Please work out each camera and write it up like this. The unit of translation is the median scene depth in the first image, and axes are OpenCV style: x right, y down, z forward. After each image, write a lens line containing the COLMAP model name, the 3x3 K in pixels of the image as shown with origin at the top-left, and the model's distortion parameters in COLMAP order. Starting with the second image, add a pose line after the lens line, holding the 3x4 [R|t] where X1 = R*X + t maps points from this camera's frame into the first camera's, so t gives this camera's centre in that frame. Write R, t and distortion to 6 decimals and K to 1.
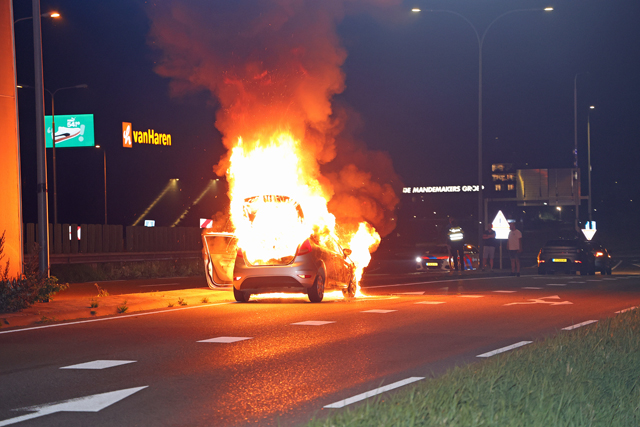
lens RADIAL K [[1843.7, 0, 319.2], [0, 1843.7, 213.8], [0, 0, 1]] dist [0.749436, -1.196953]
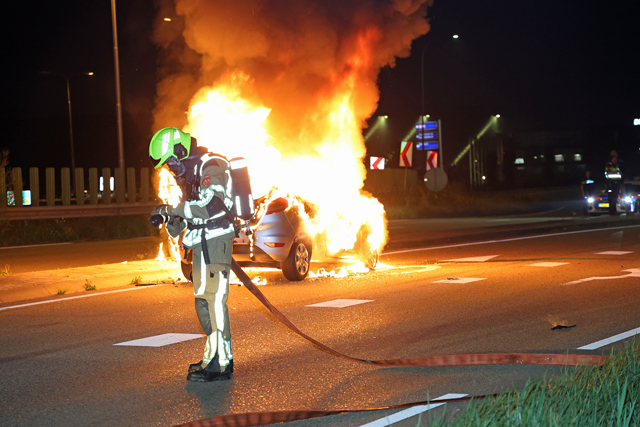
lens RADIAL K [[1791.3, 0, 319.6], [0, 1791.3, 213.1], [0, 0, 1]] dist [0.677241, -0.059896]
pose [[0.991517, -0.013849, -0.129239, 0.086784], [0.018347, 0.999264, 0.033676, -0.000172], [0.128678, -0.035761, 0.991041, 0.305738]]
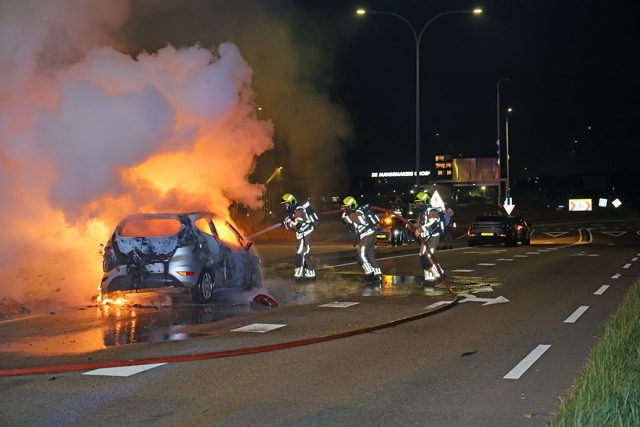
lens RADIAL K [[1306.7, 0, 321.0], [0, 1306.7, 214.3], [0, 0, 1]] dist [0.323650, 0.005469]
pose [[0.999988, -0.000137, 0.004925, 0.044563], [0.000052, 0.999851, 0.017271, -0.002093], [-0.004927, -0.017270, 0.999839, 0.379912]]
